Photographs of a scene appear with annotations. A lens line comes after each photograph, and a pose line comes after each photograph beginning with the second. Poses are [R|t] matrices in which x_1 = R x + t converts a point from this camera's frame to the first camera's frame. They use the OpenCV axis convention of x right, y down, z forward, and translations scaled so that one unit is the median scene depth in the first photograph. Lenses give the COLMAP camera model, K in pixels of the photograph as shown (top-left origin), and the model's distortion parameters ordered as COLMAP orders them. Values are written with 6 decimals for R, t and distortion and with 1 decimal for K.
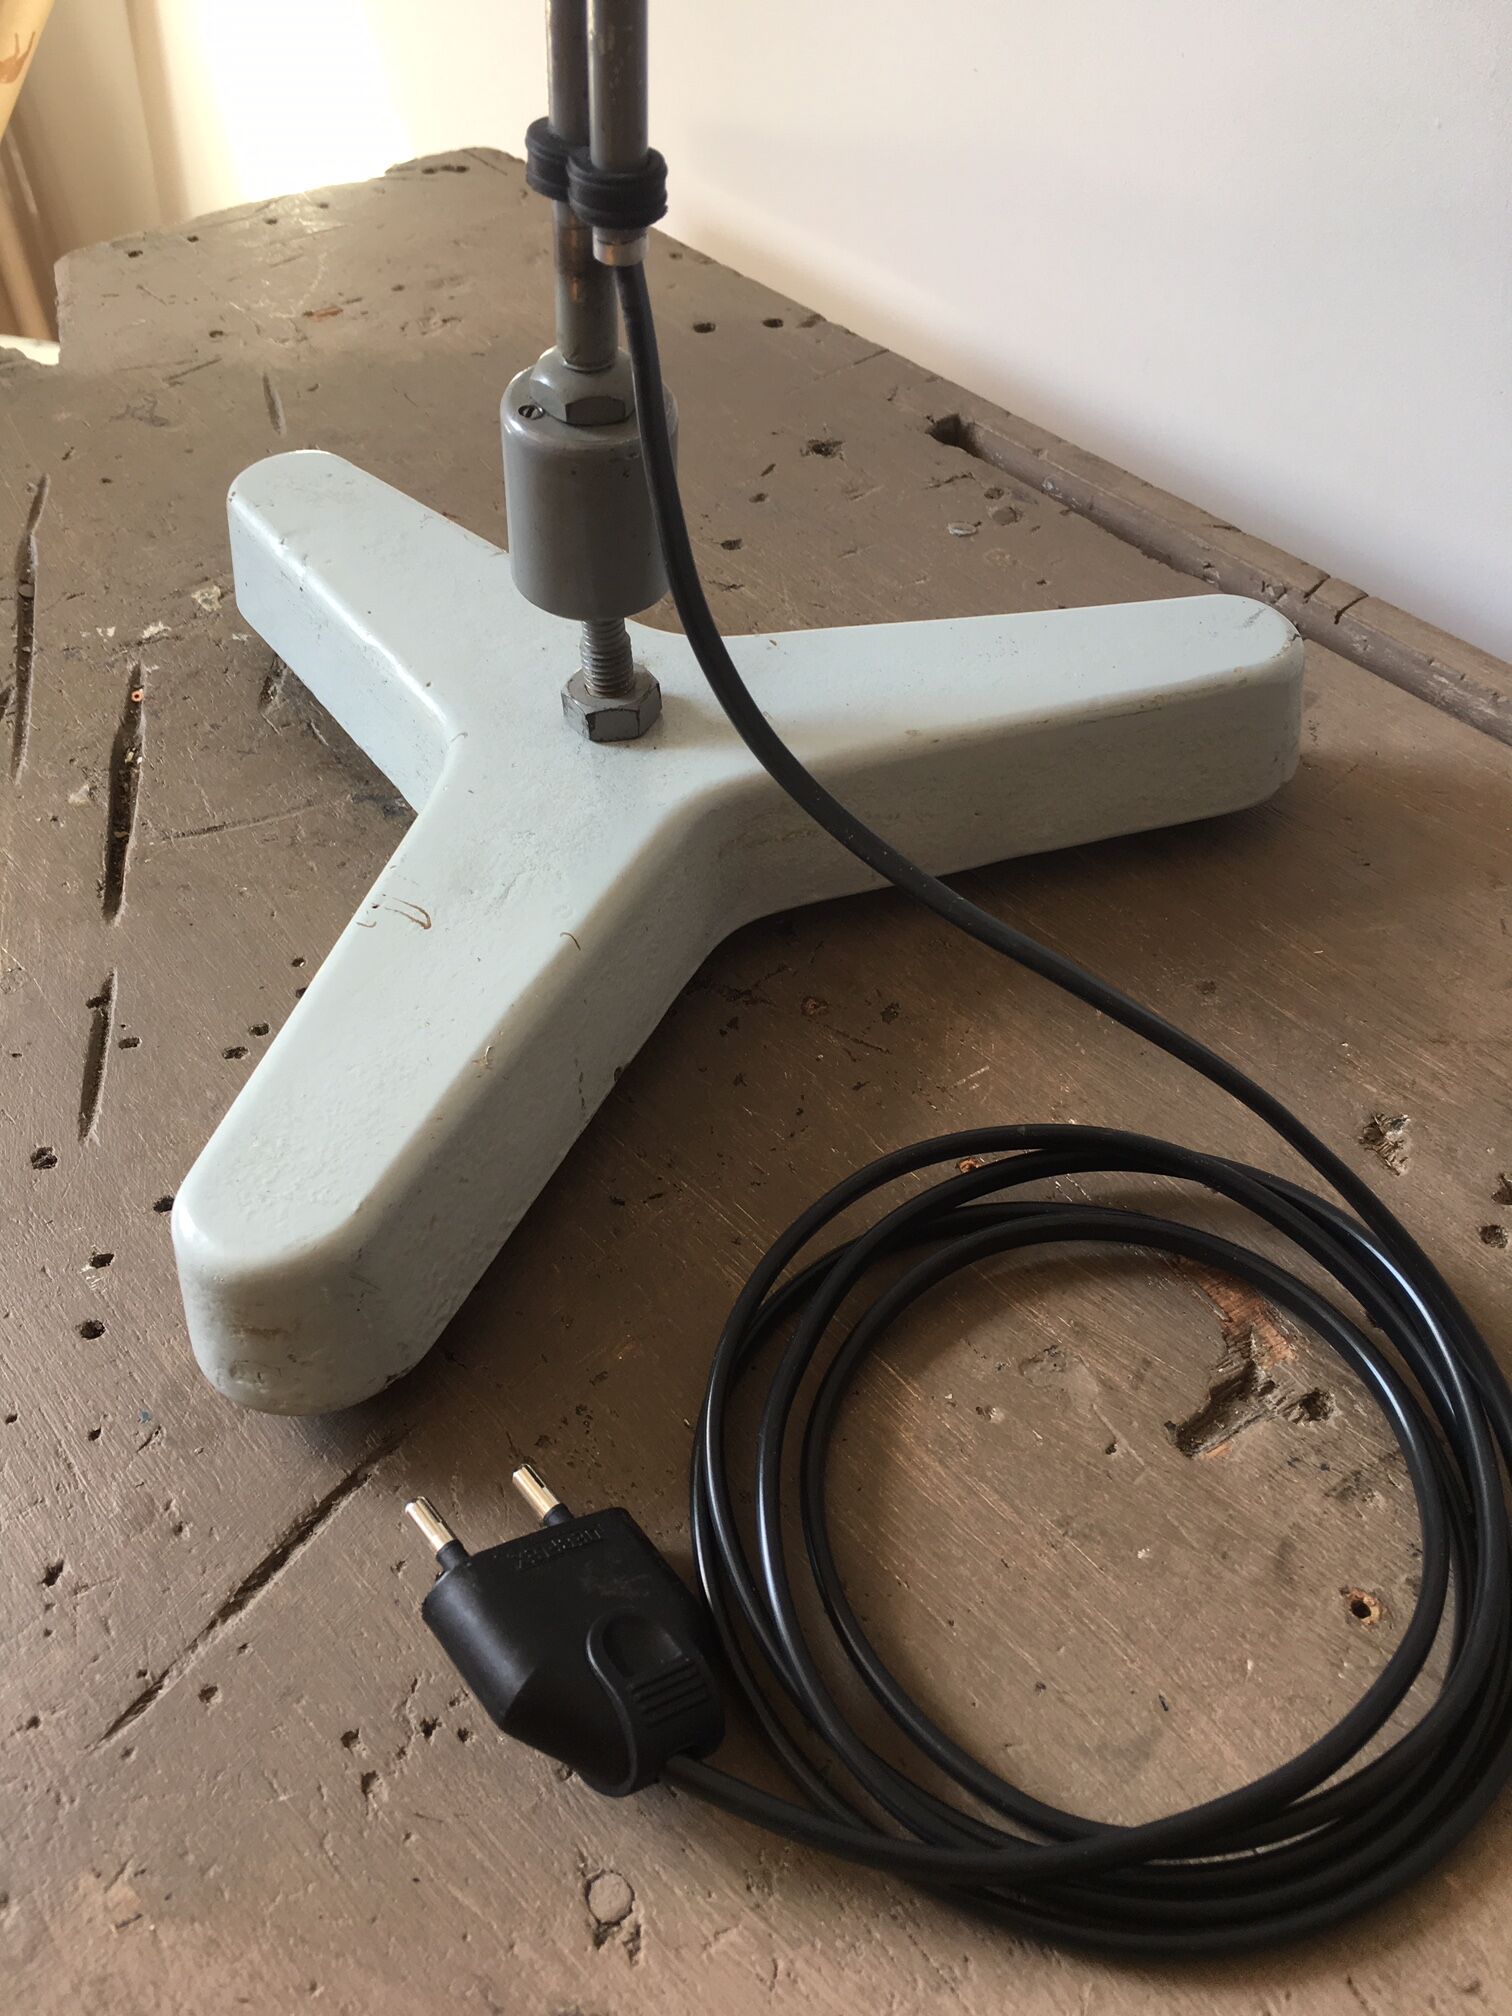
lens RADIAL K [[1747.1, 0, 768.9], [0, 1747.1, 1010.4], [0, 0, 1]] dist [0.085430, -0.132457]
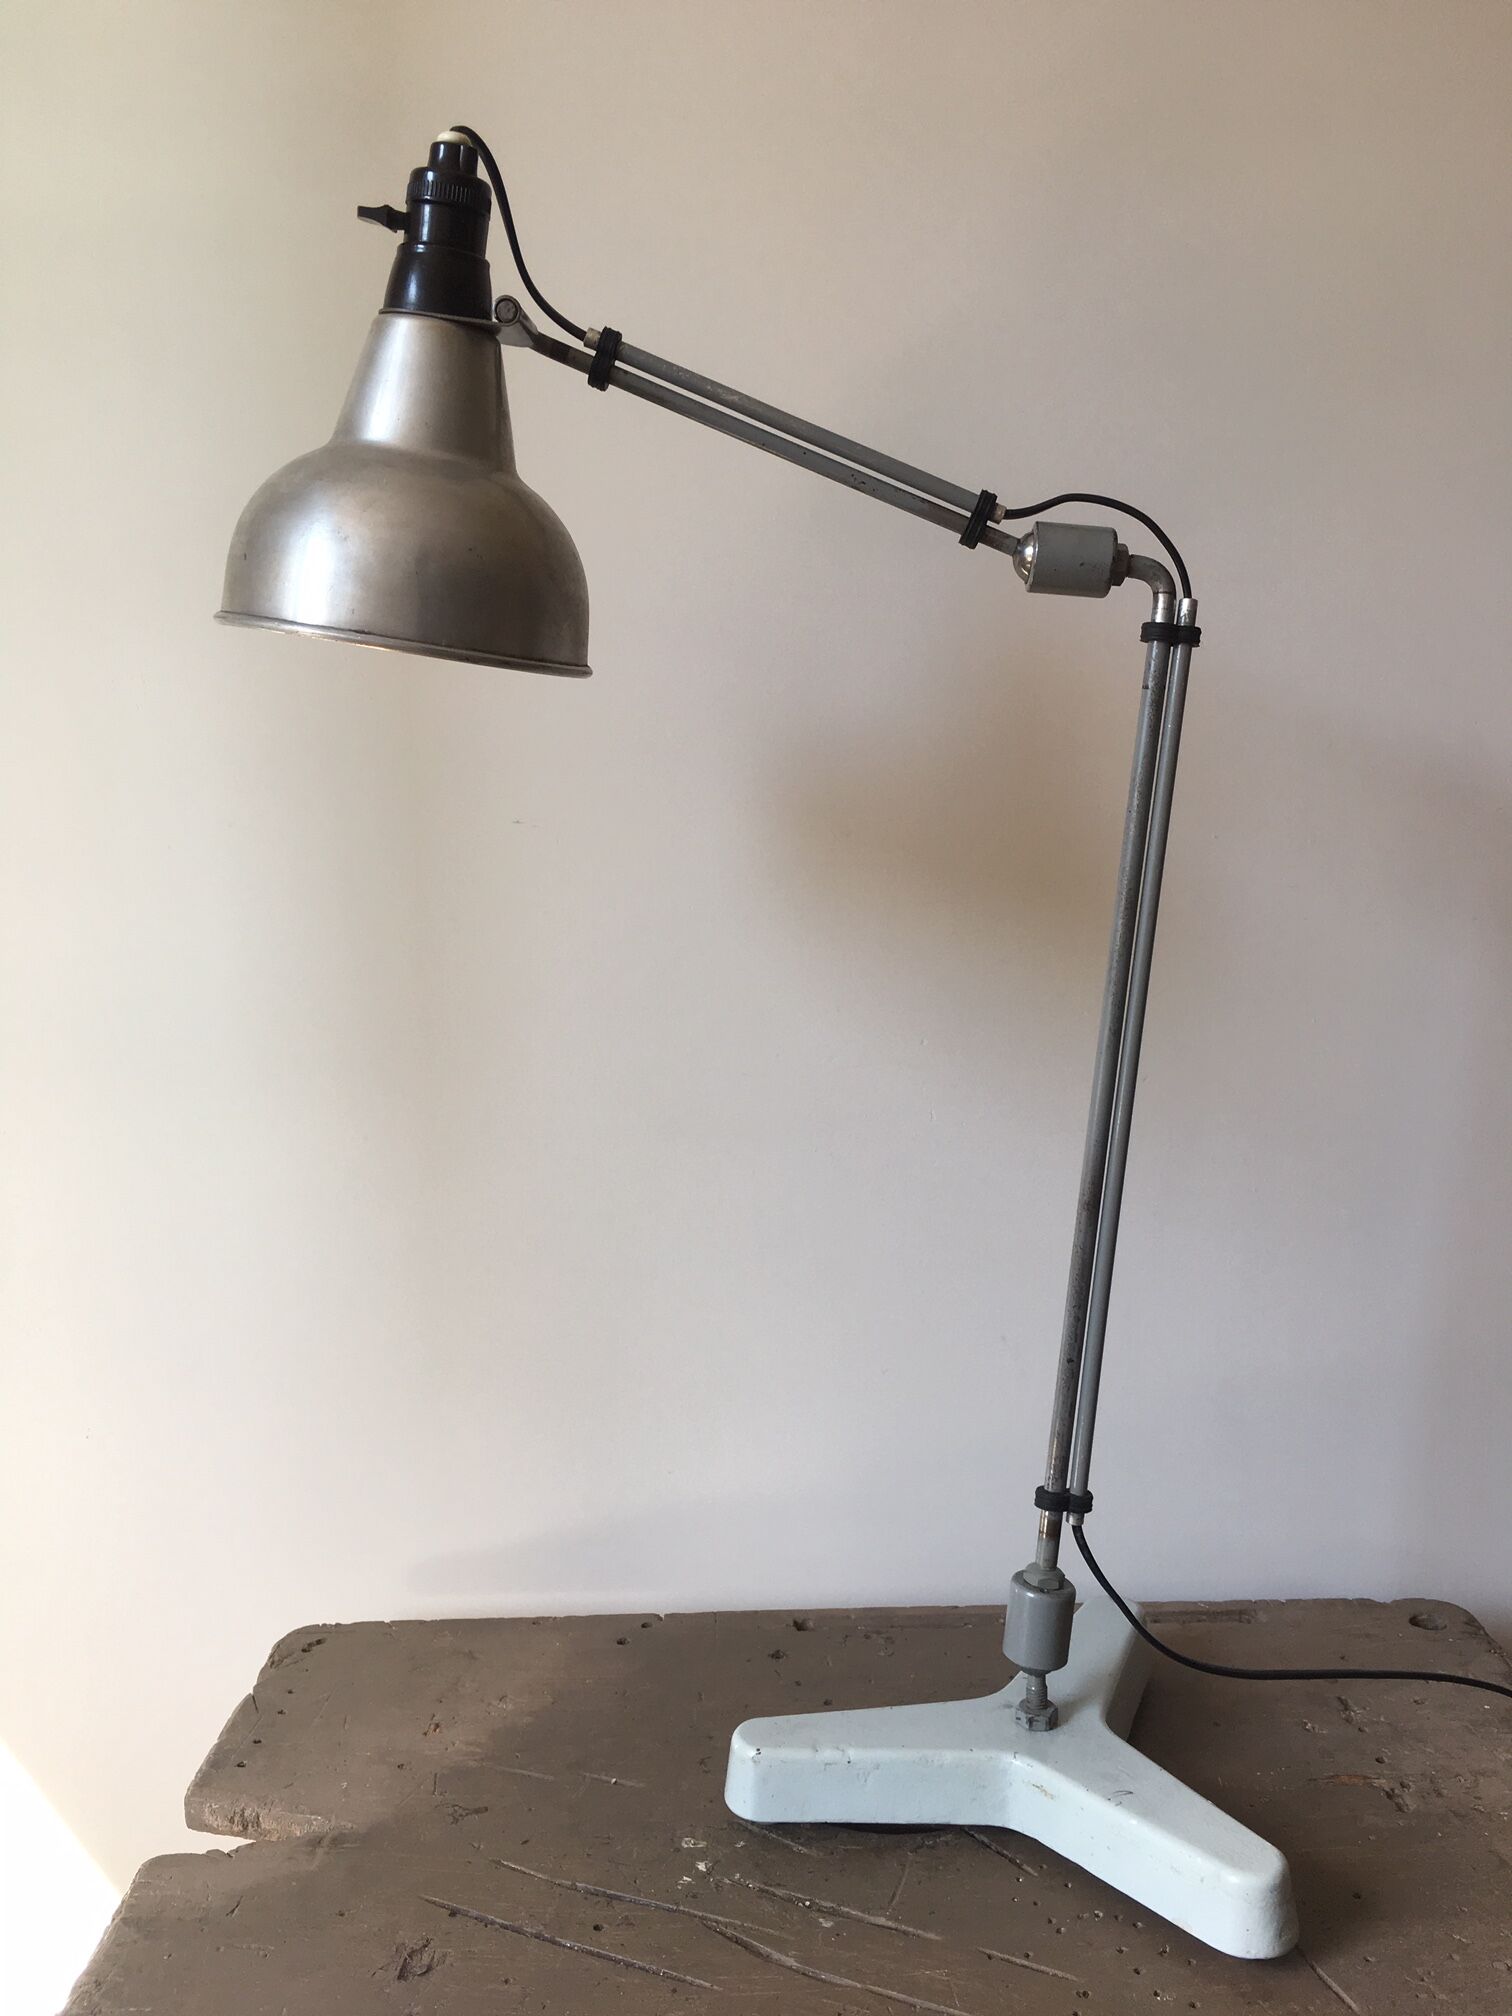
lens RADIAL K [[1747.1, 0, 765.0], [0, 1747.1, 1002.8], [0, 0, 1]] dist [0.085430, -0.132457]
pose [[0.604142, -0.076755, 0.793171, -2.065499], [0.565481, 0.742600, -0.358854, -0.234810], [-0.561465, 0.665322, 0.492040, -0.590548]]
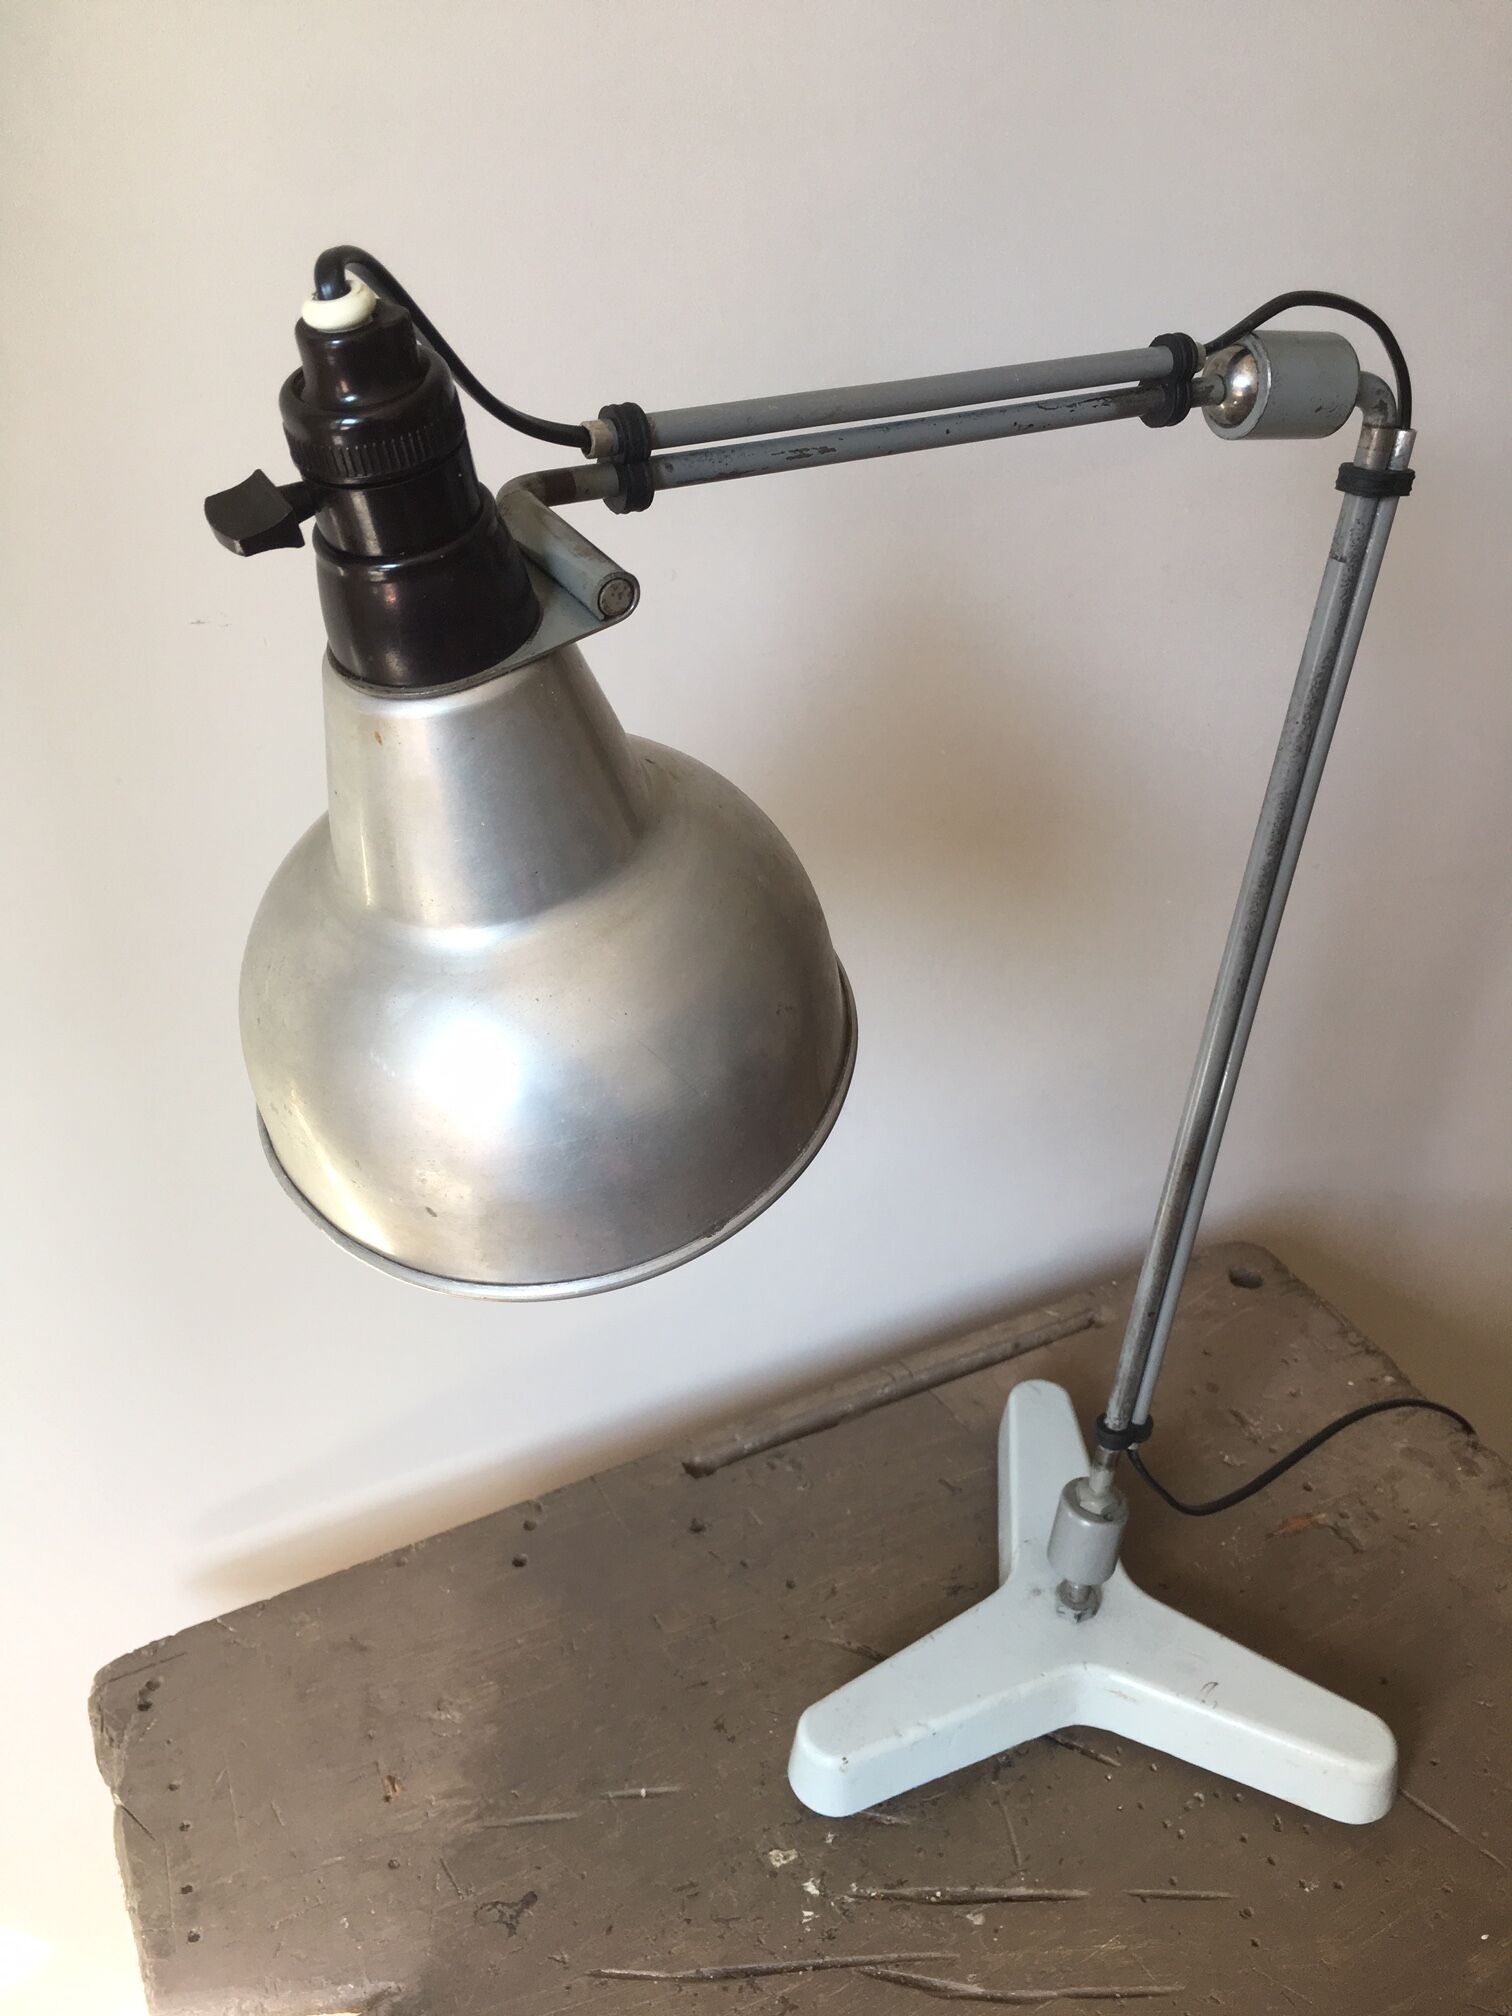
lens RADIAL K [[1747.1, 0, 762.8], [0, 1747.1, 998.7], [0, 0, 1]] dist [0.085430, -0.132457]
pose [[0.187389, -0.506959, 0.841355, -1.654775], [0.691078, 0.676736, 0.253849, -1.530177], [-0.698066, 0.533873, 0.477162, -0.228717]]
